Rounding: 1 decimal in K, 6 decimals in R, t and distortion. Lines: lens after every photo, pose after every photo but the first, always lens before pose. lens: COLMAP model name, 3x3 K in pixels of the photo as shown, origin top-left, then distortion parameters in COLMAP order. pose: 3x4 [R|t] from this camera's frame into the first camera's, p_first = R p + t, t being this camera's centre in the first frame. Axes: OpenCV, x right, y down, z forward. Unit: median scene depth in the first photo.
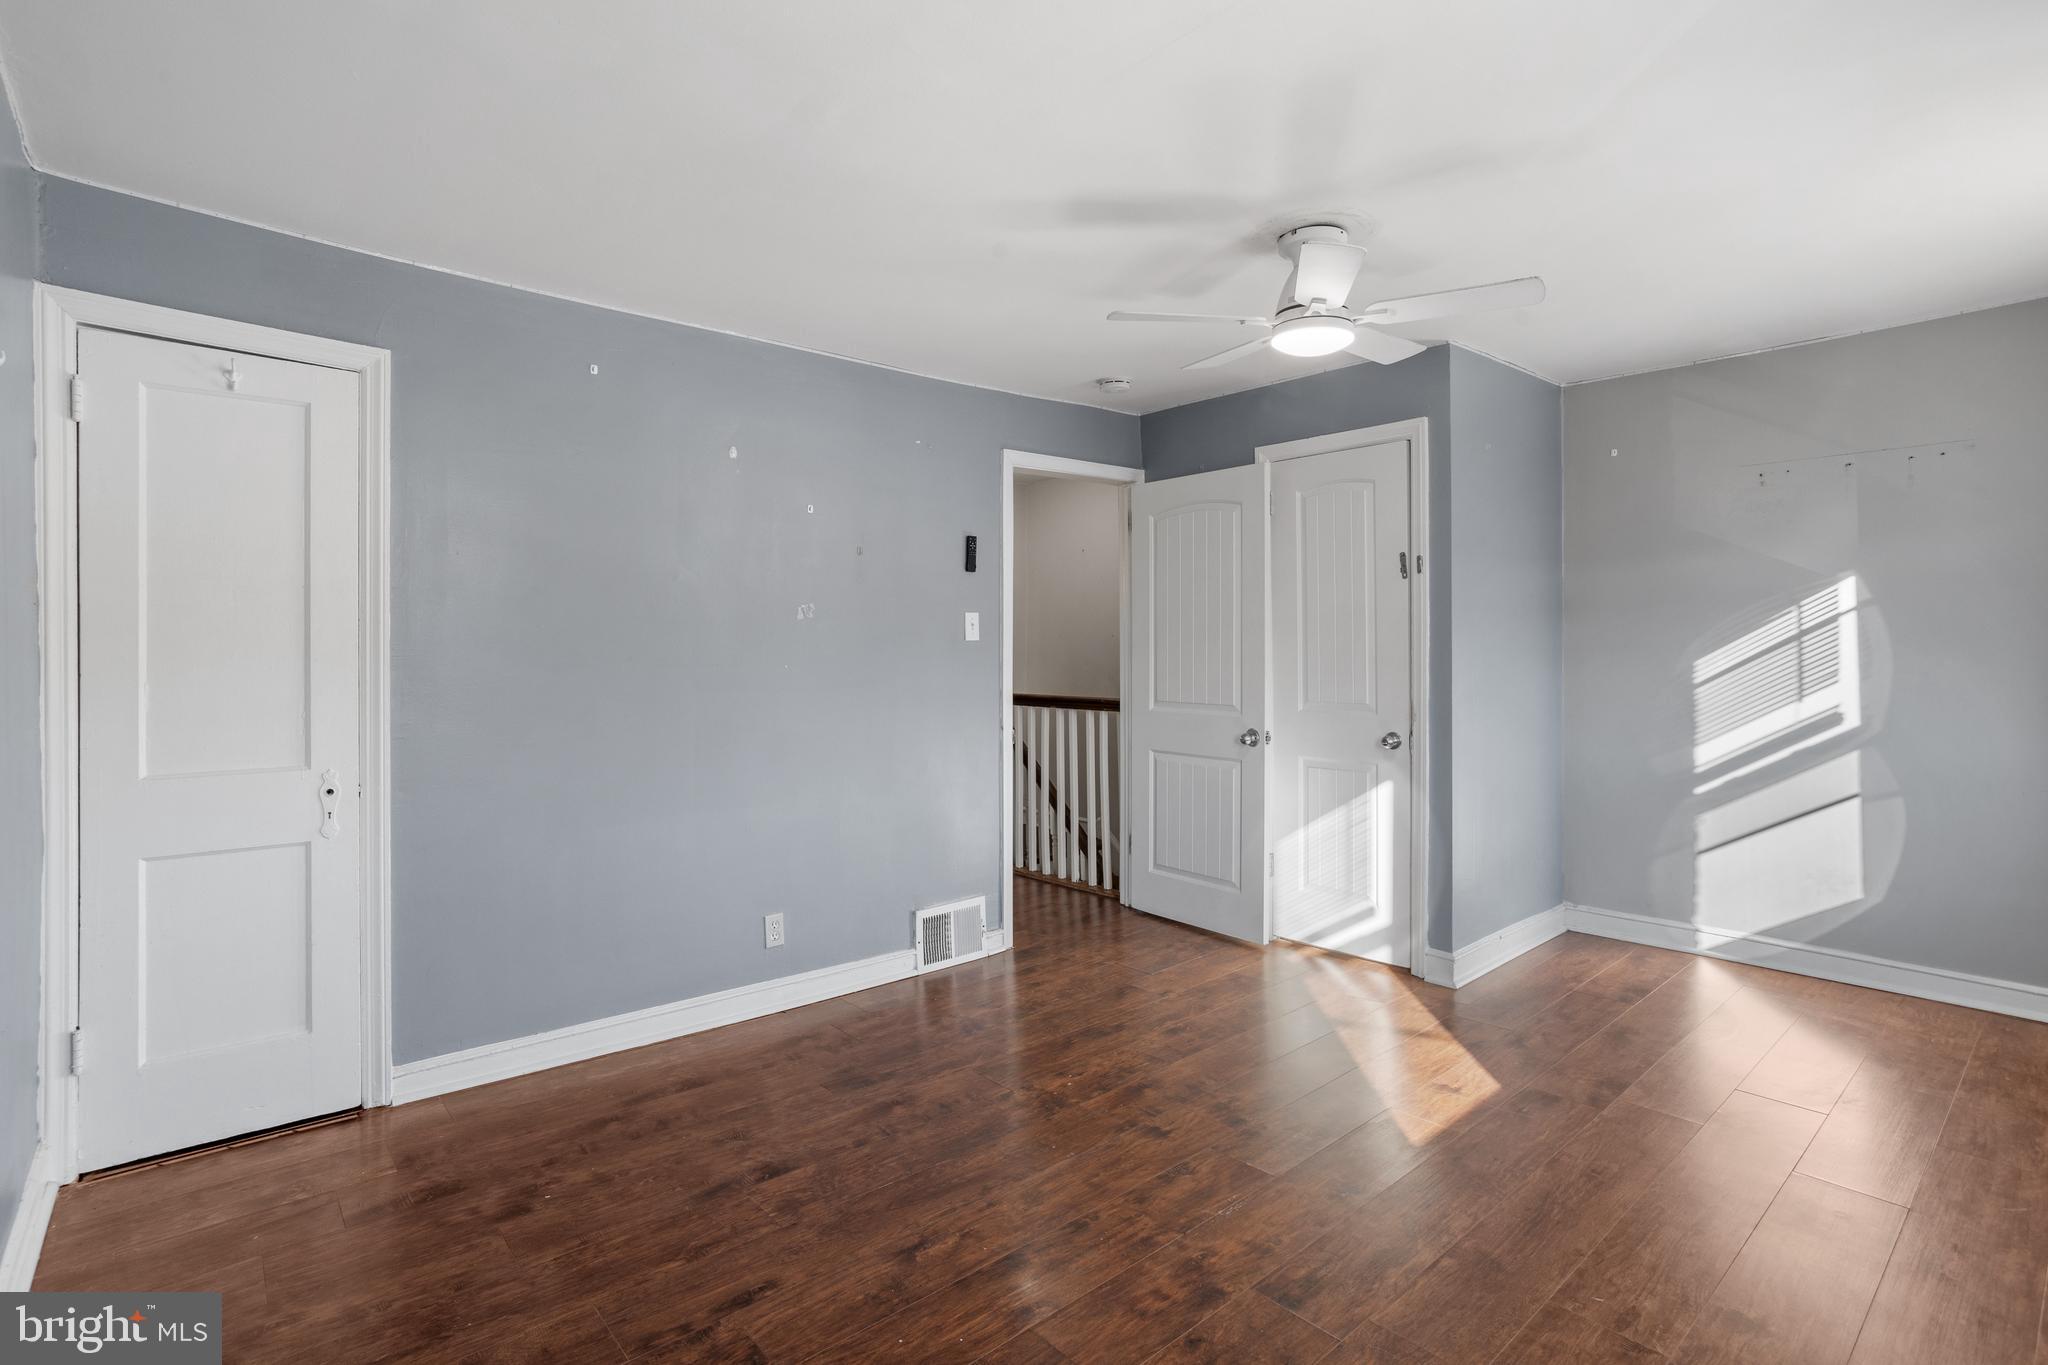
lens RADIAL K [[1007.6, 0, 1002.7], [0, 1007.6, 671.1], [0, 0, 1]] dist [-0.045919, 0.036000]
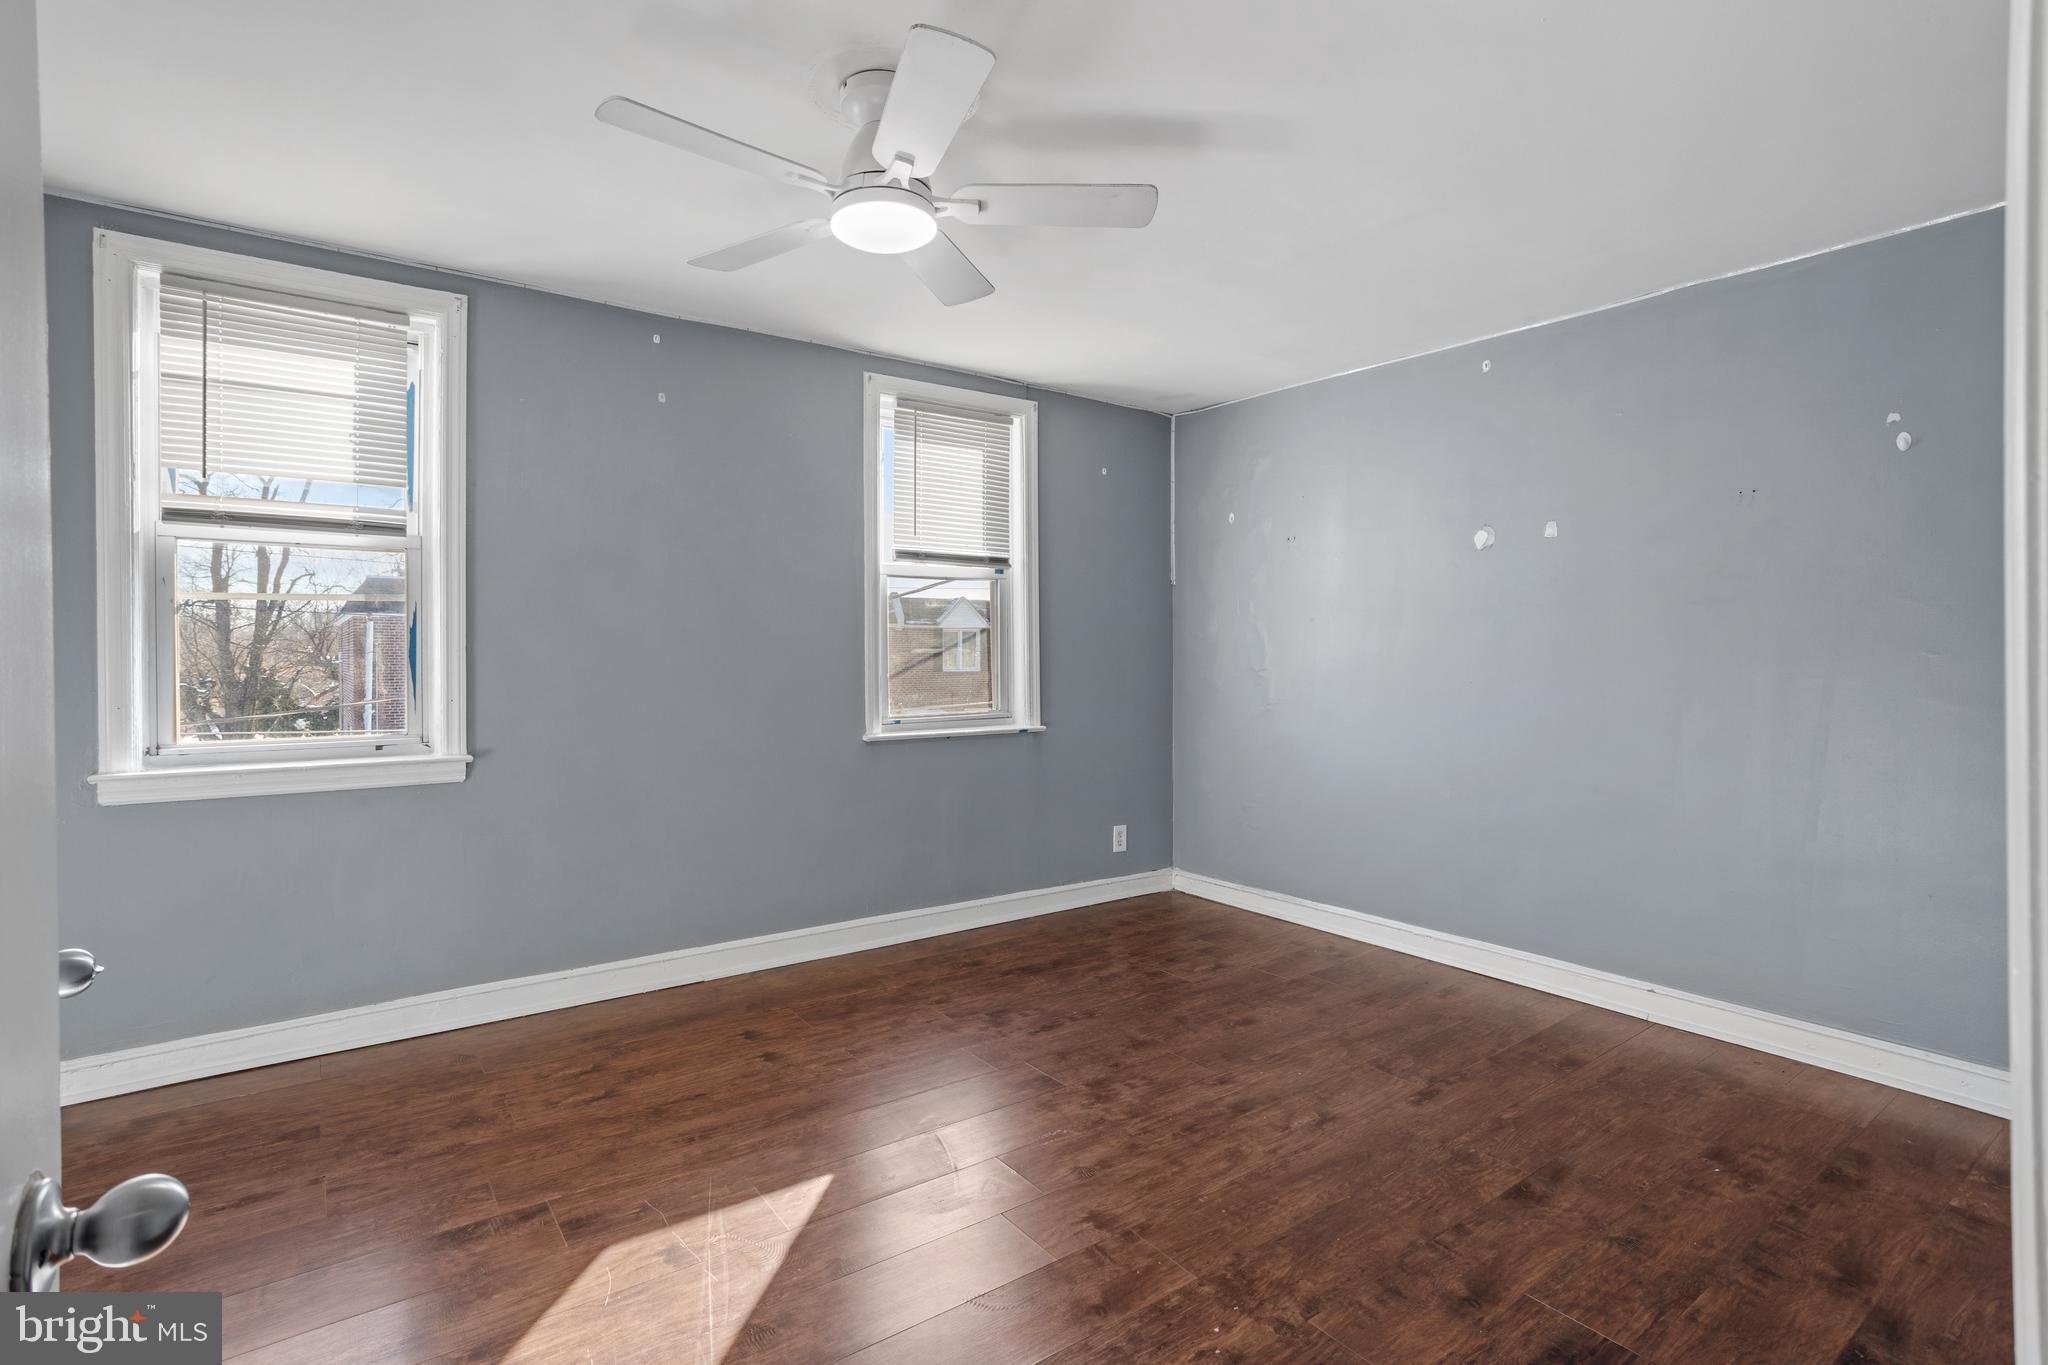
lens RADIAL K [[1007.6, 0, 1002.7], [0, 1007.6, 671.1], [0, 0, 1]] dist [-0.045919, 0.036000]
pose [[-0.996716, 0.003666, 0.080899, 0.183820], [0.007263, 0.998995, 0.044220, -0.032557], [-0.080656, 0.044662, -0.995741, 1.999229]]
